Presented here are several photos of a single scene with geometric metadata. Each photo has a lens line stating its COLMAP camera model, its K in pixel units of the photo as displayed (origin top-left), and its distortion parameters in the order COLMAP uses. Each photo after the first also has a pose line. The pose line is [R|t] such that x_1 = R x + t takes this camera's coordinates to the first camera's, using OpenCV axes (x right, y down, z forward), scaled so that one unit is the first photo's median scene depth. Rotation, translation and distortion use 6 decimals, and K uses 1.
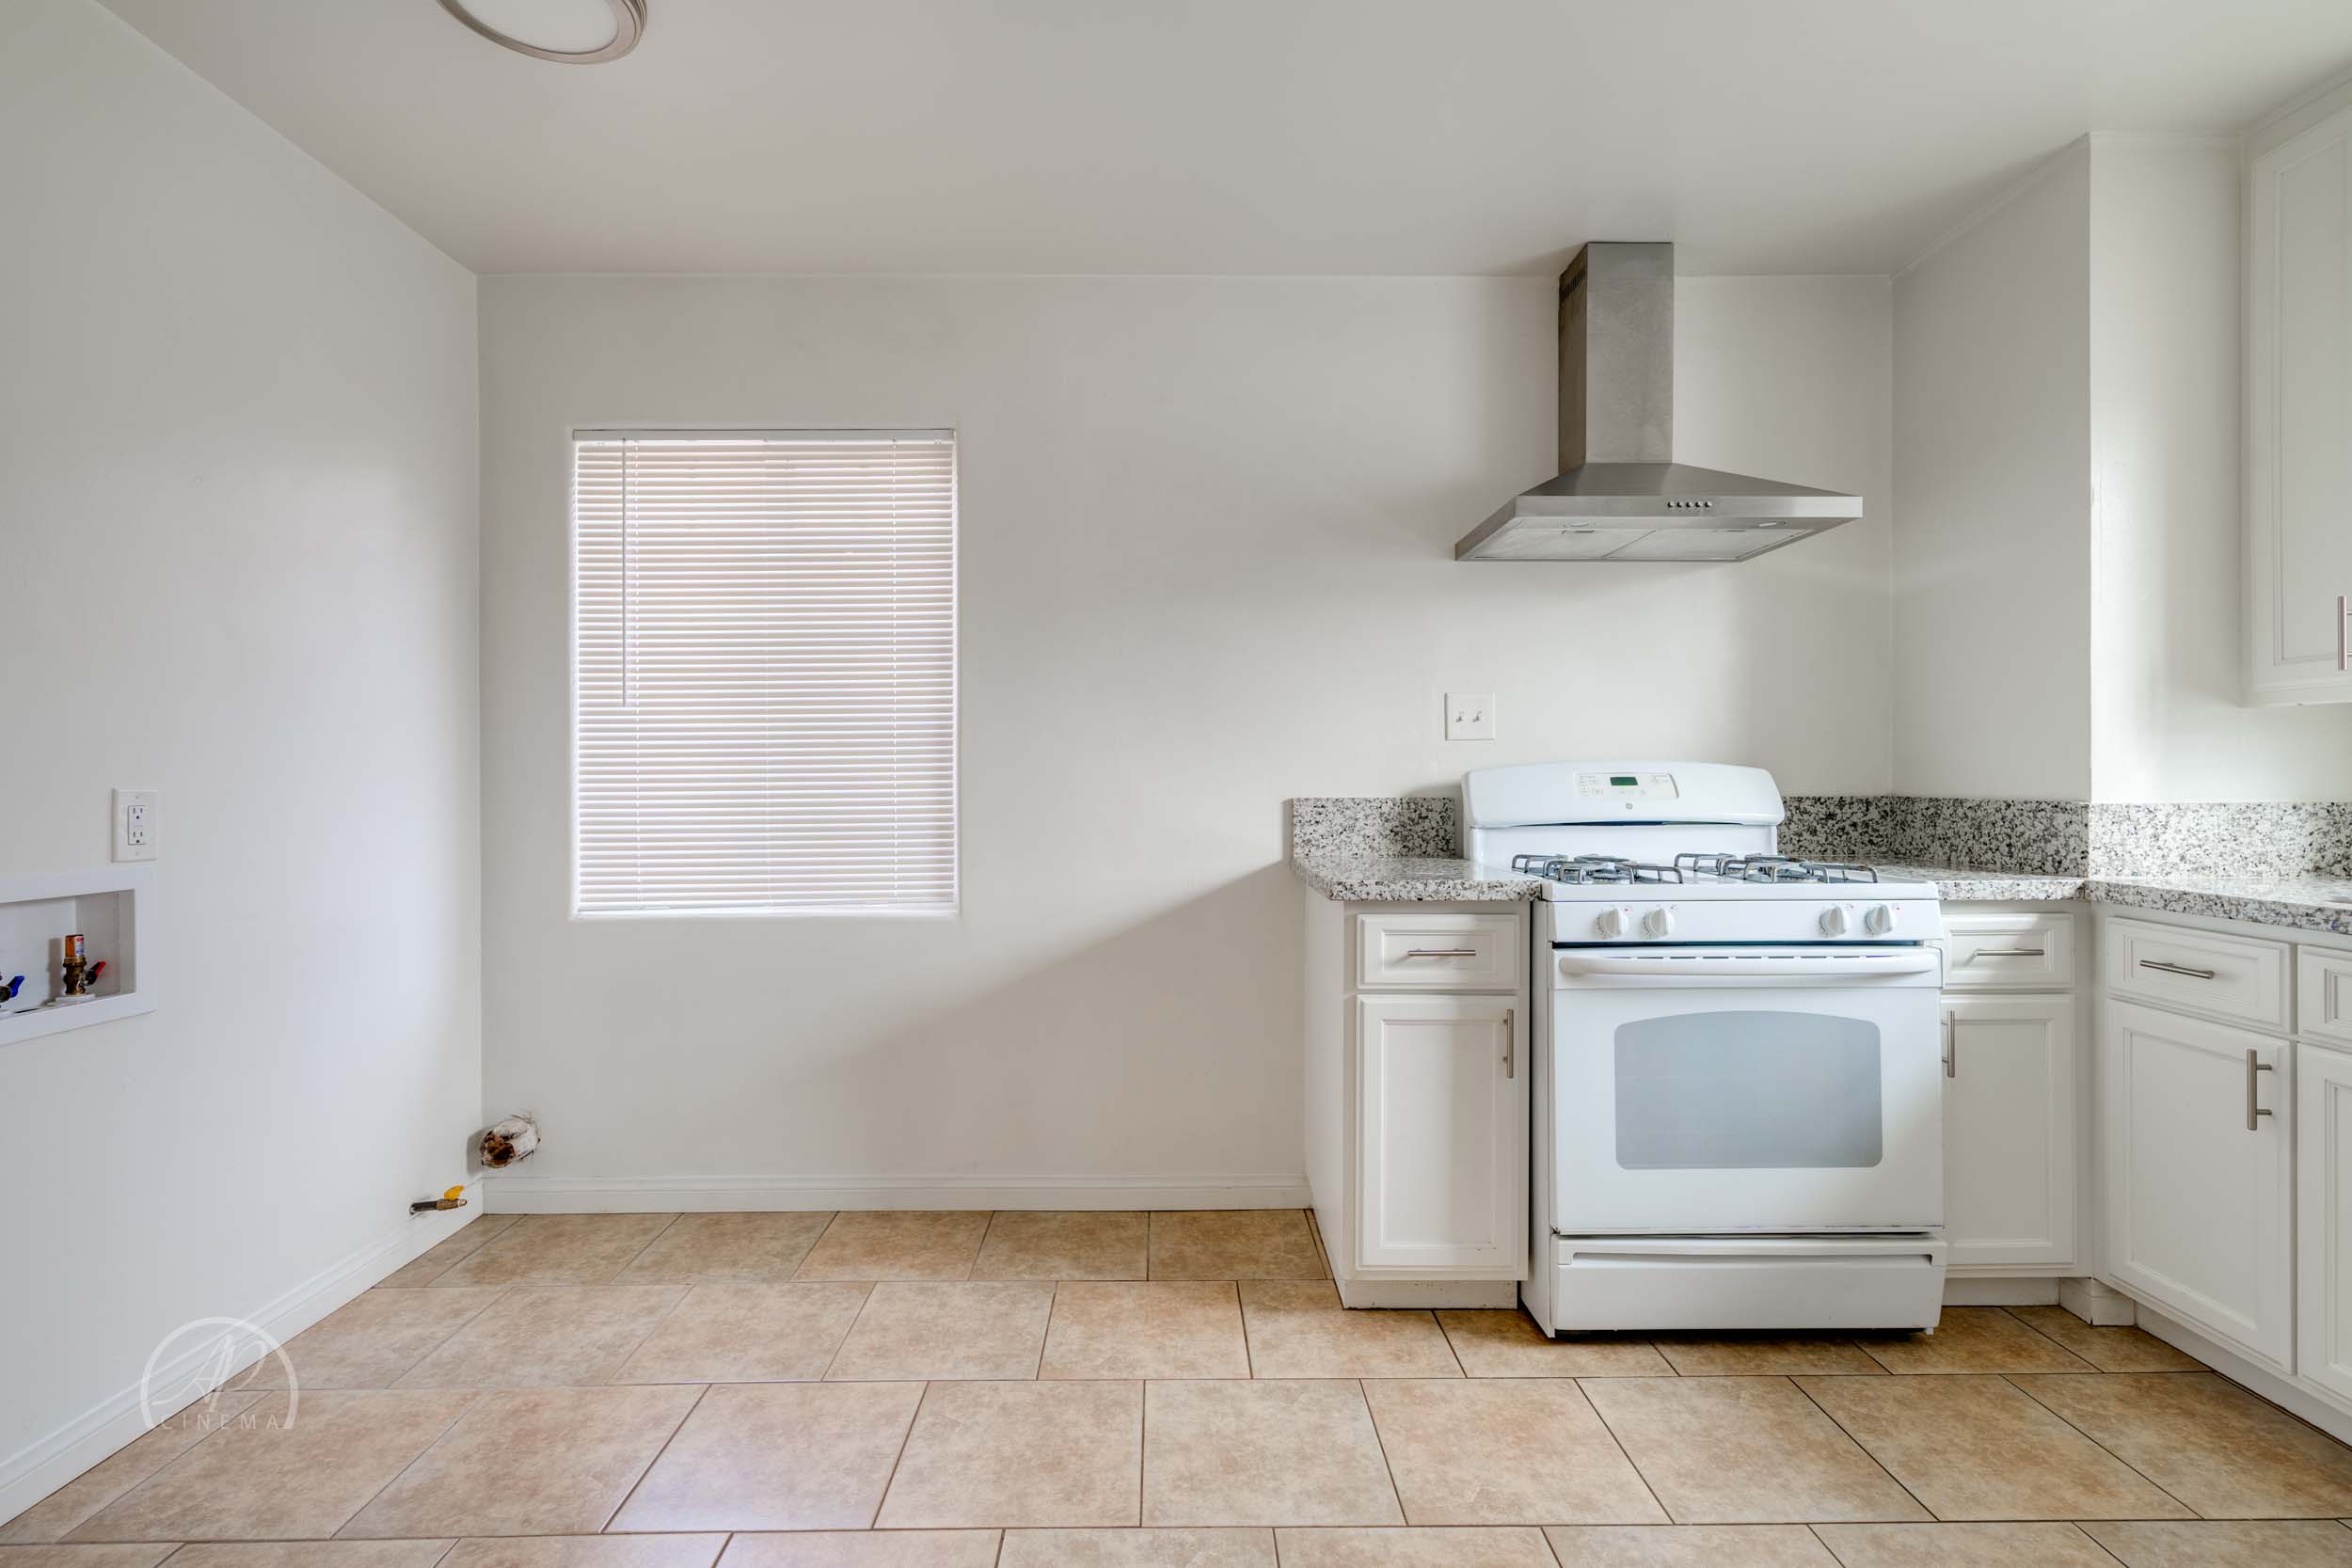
lens RADIAL K [[1083.0, 0, 1173.0], [0, 1083.0, 785.3], [0, 0, 1]] dist [0.002092, 0.000190]
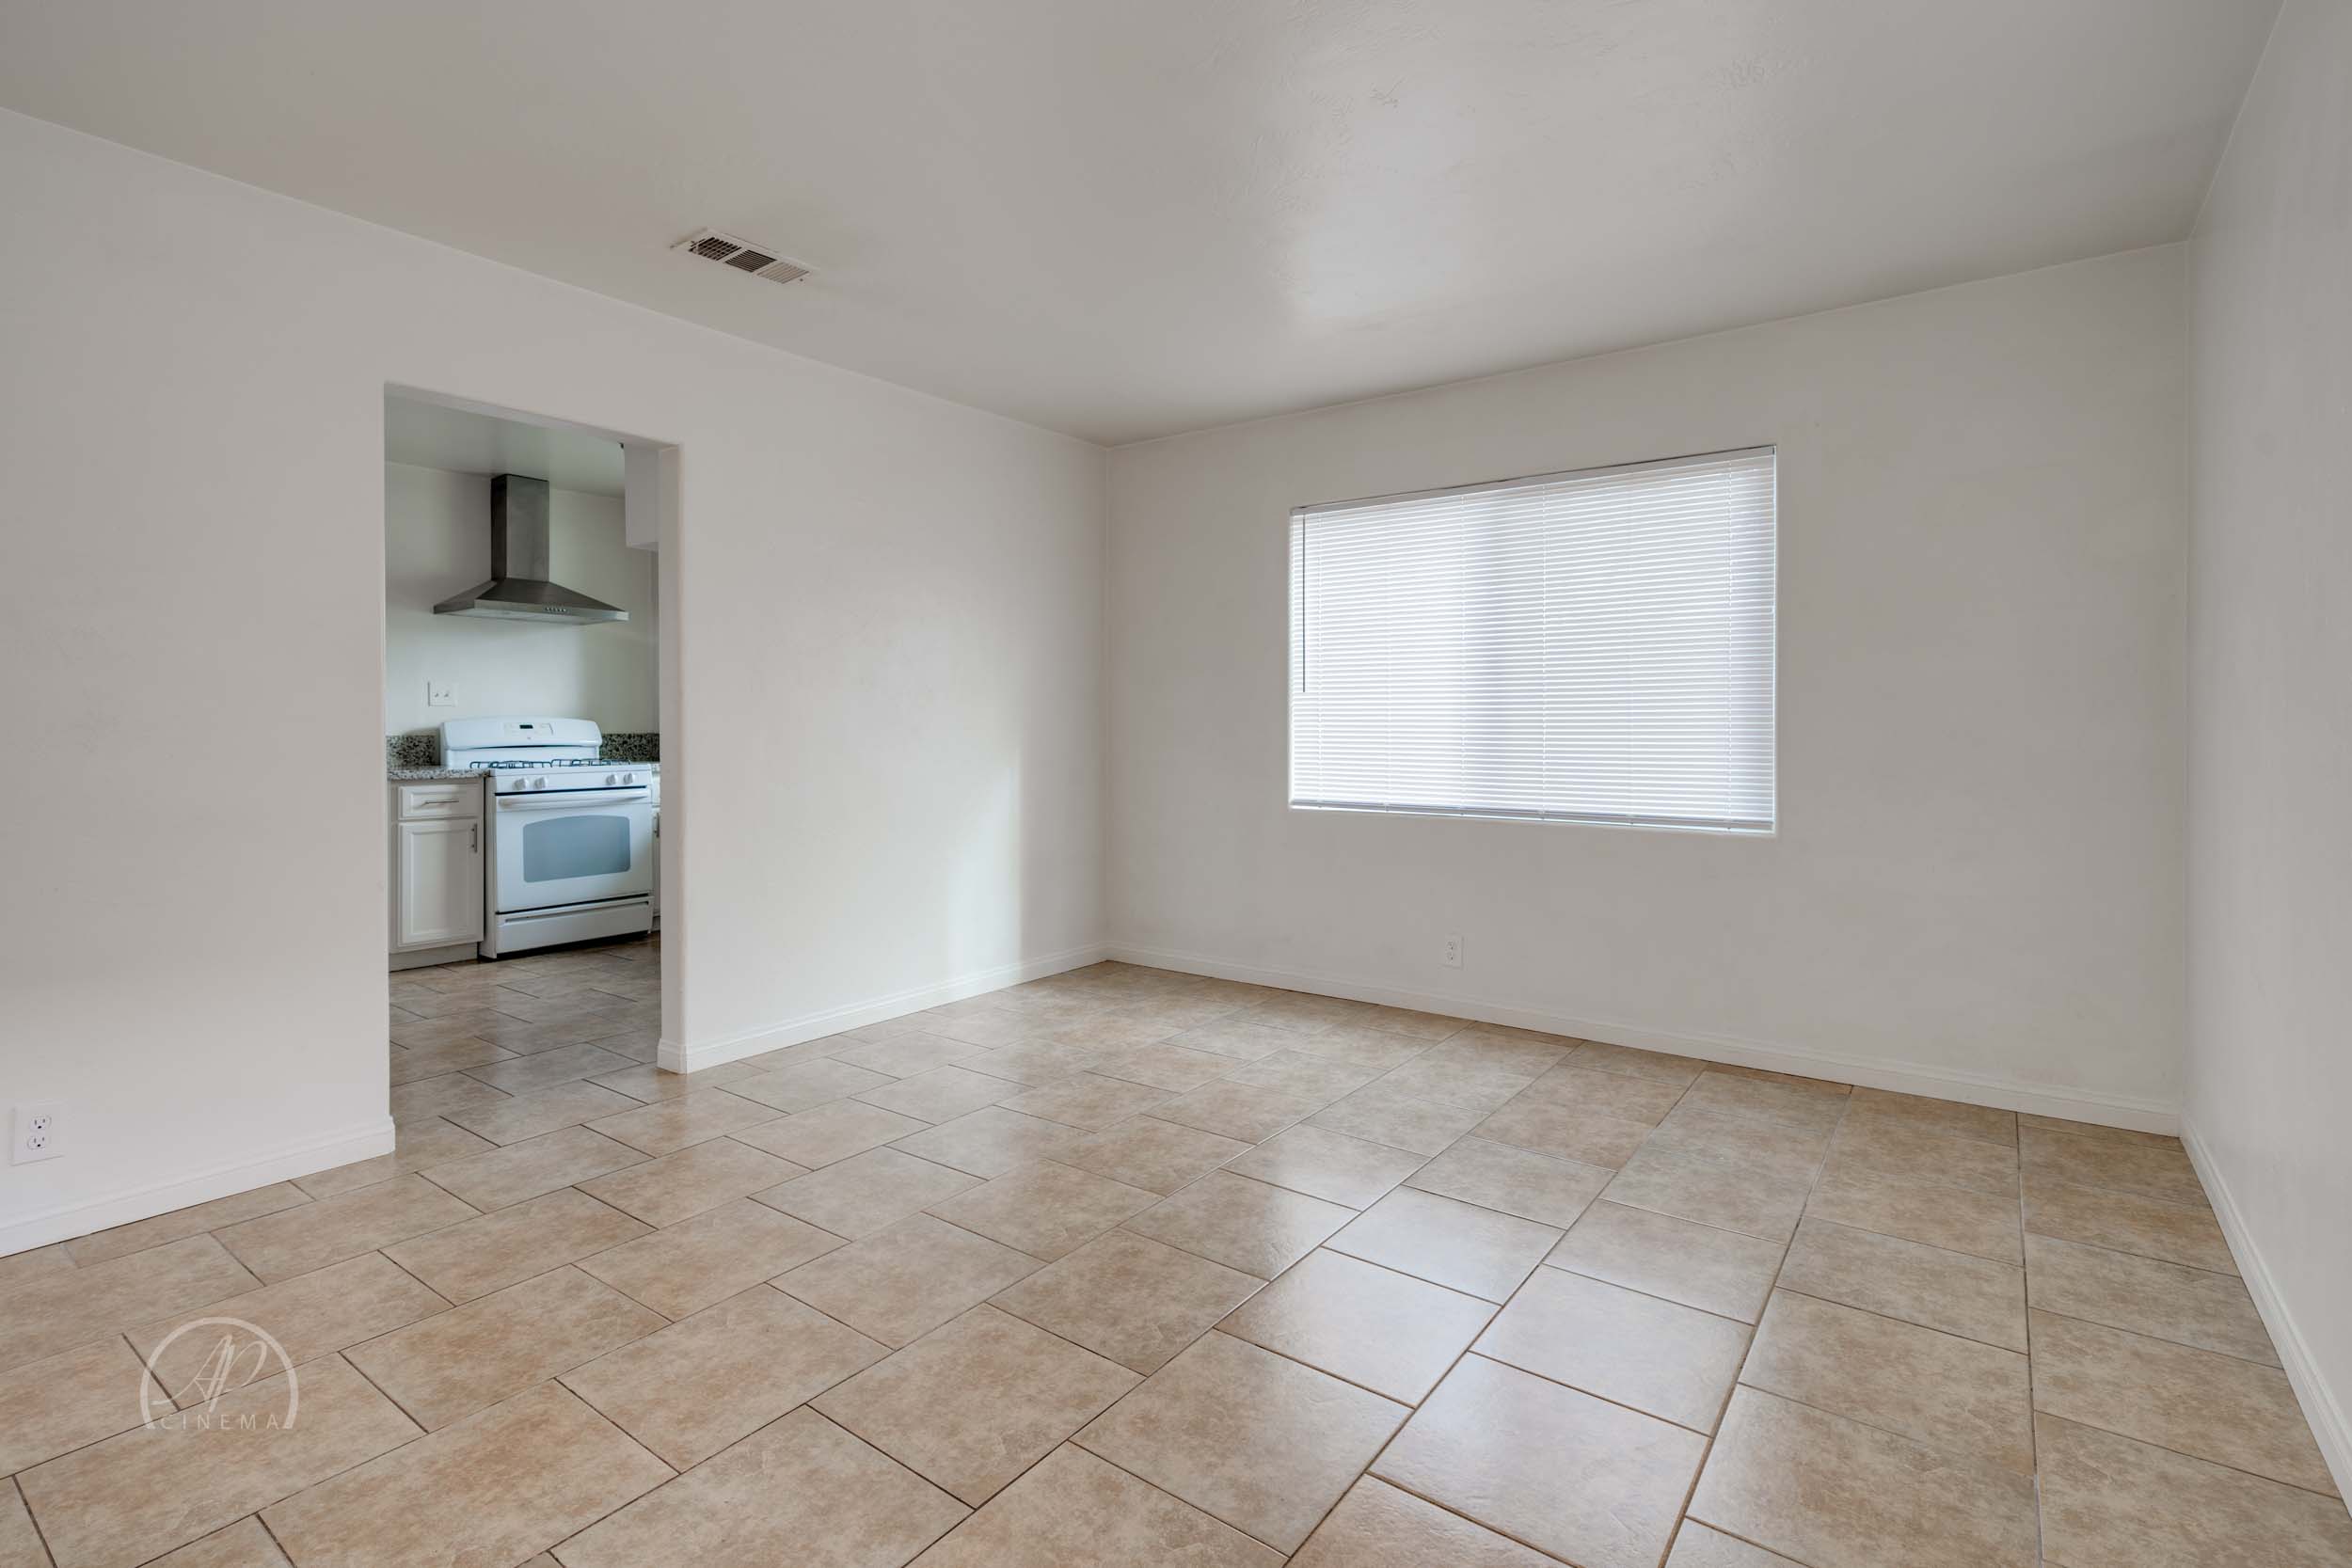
lens RADIAL K [[1102.3, 0, 1162.7], [0, 1102.3, 736.8], [0, 0, 1]] dist [0.001167, 0.000009]
pose [[0.610126, -0.005923, 0.792282, -0.659162], [0.003839, 0.999982, 0.004520, 0.013279], [-0.792295, 0.000284, 0.610138, -1.606135]]
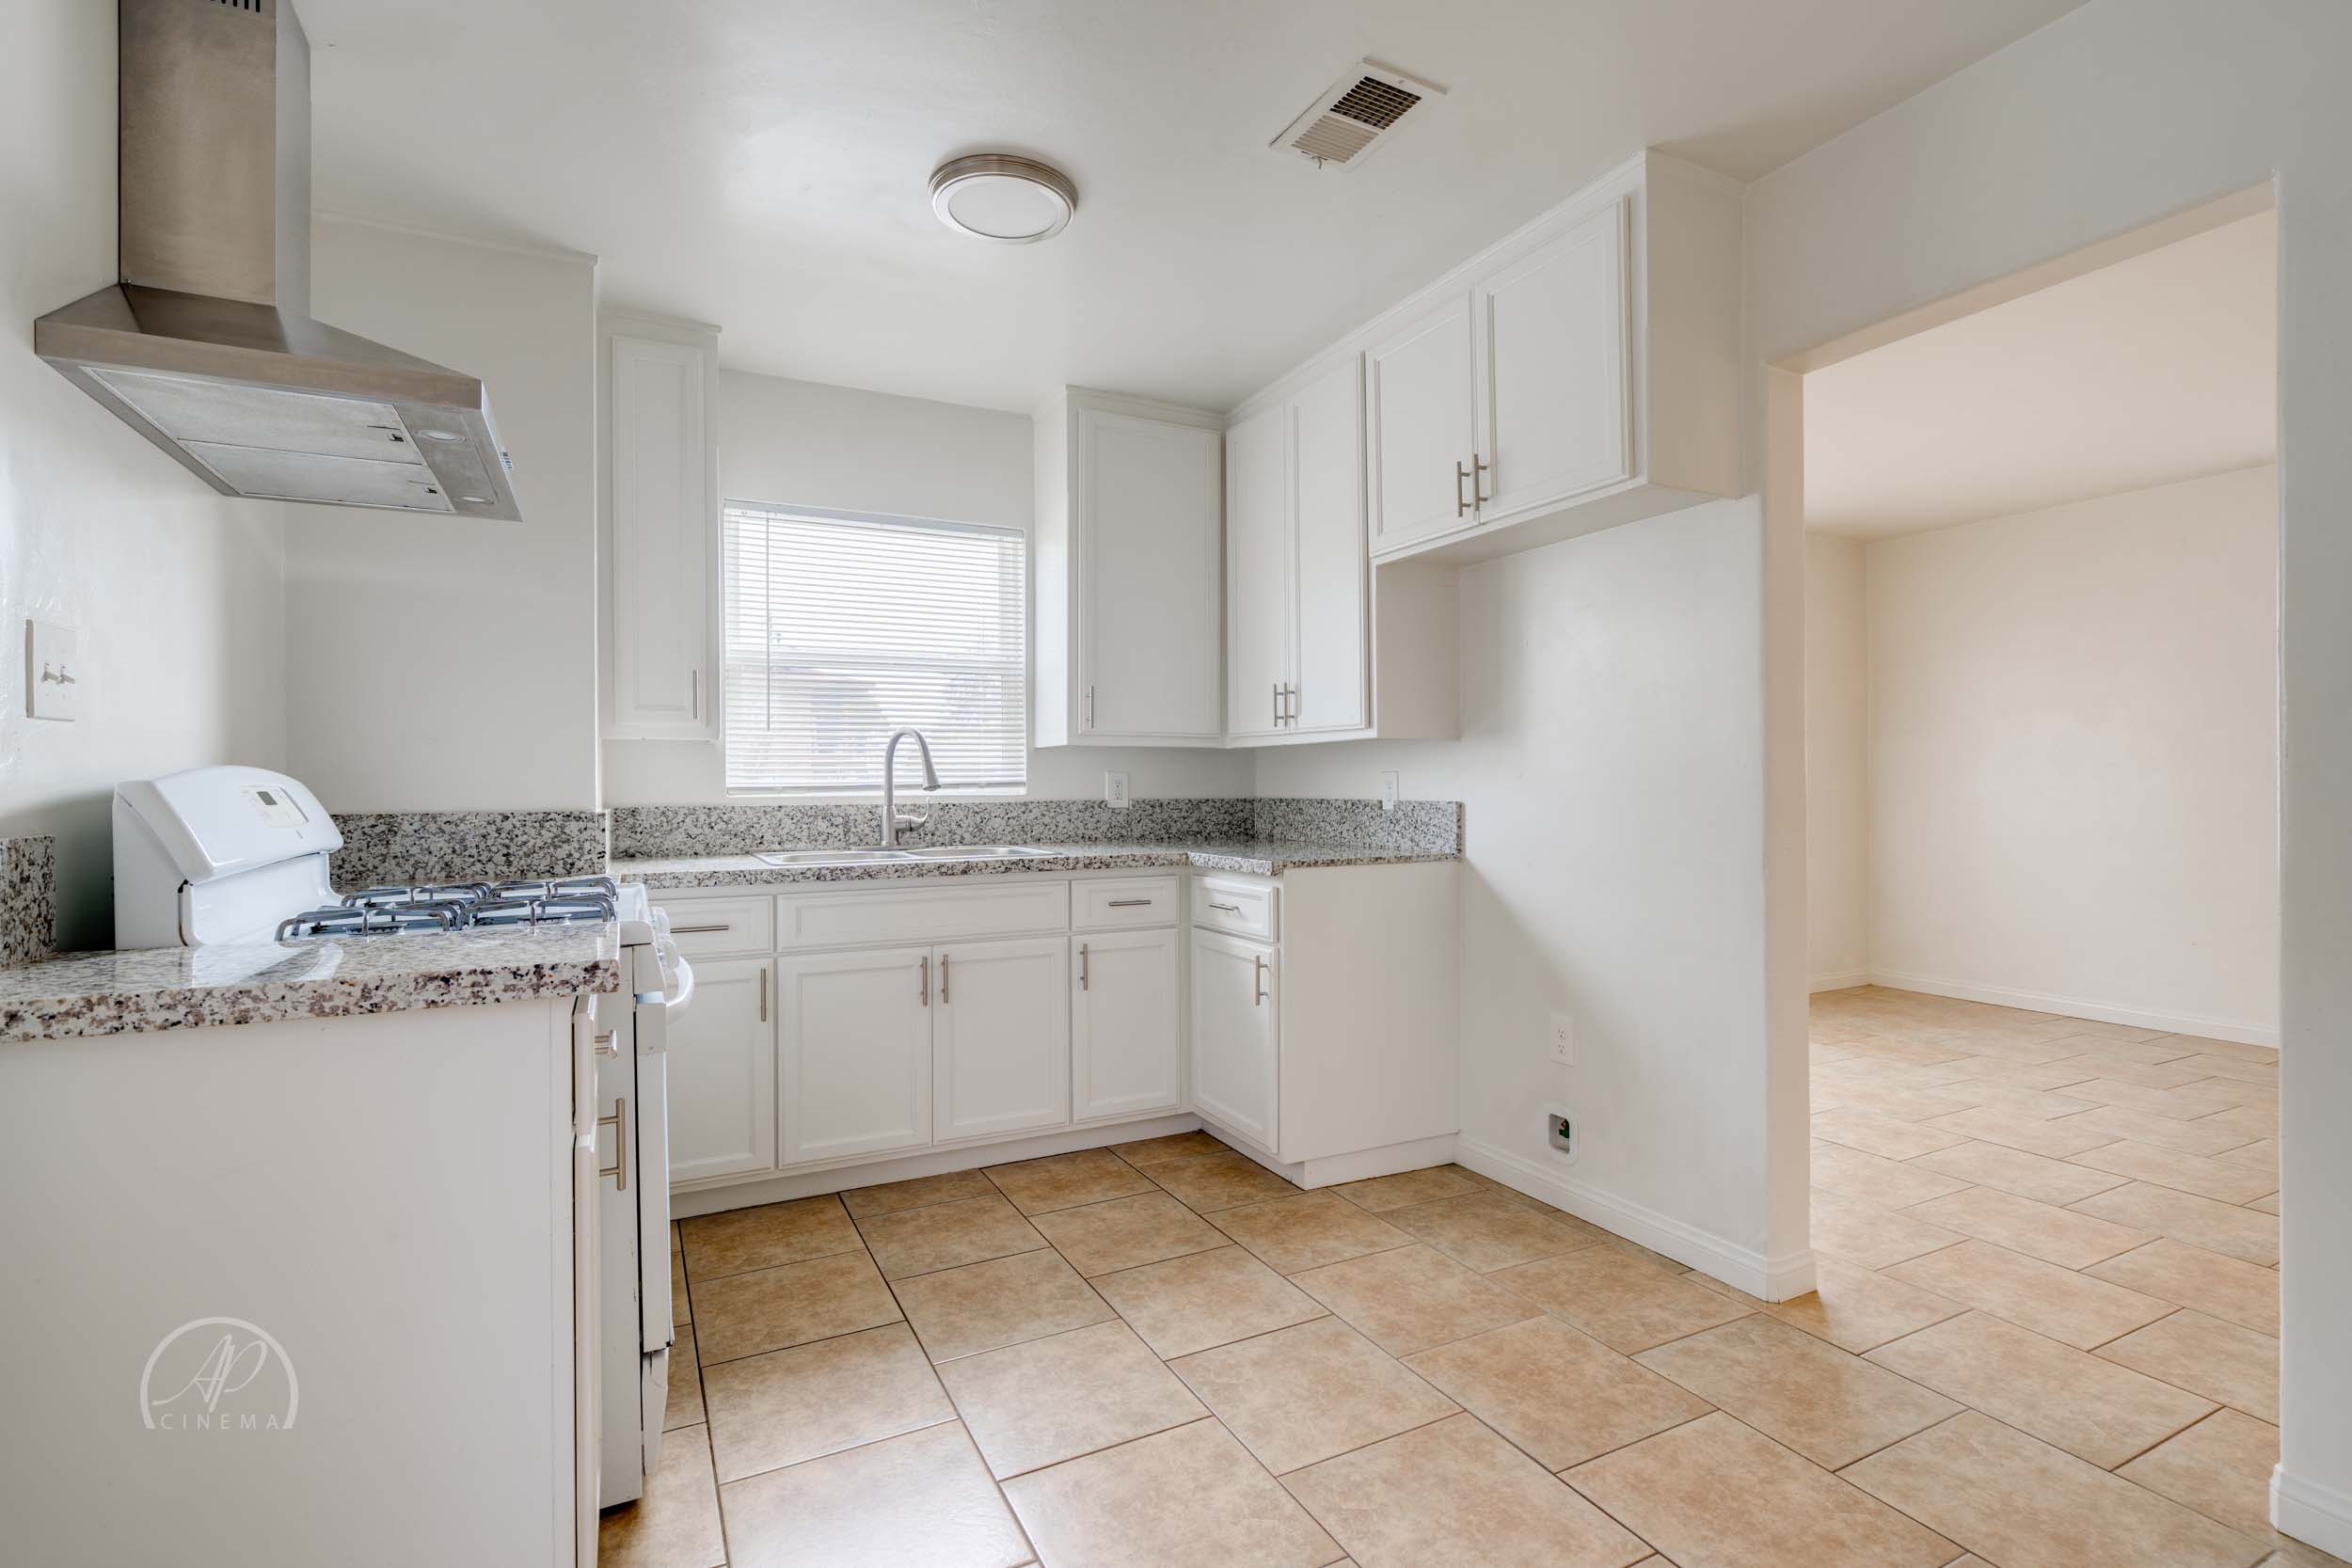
lens RADIAL K [[1083.0, 0, 1173.0], [0, 1083.0, 785.3], [0, 0, 1]] dist [0.002092, 0.000190]
pose [[-0.442940, 0.005365, 0.896535, -0.519589], [0.014566, 0.999893, 0.001213, -0.005343], [-0.896433, 0.013596, -0.442971, 0.966117]]
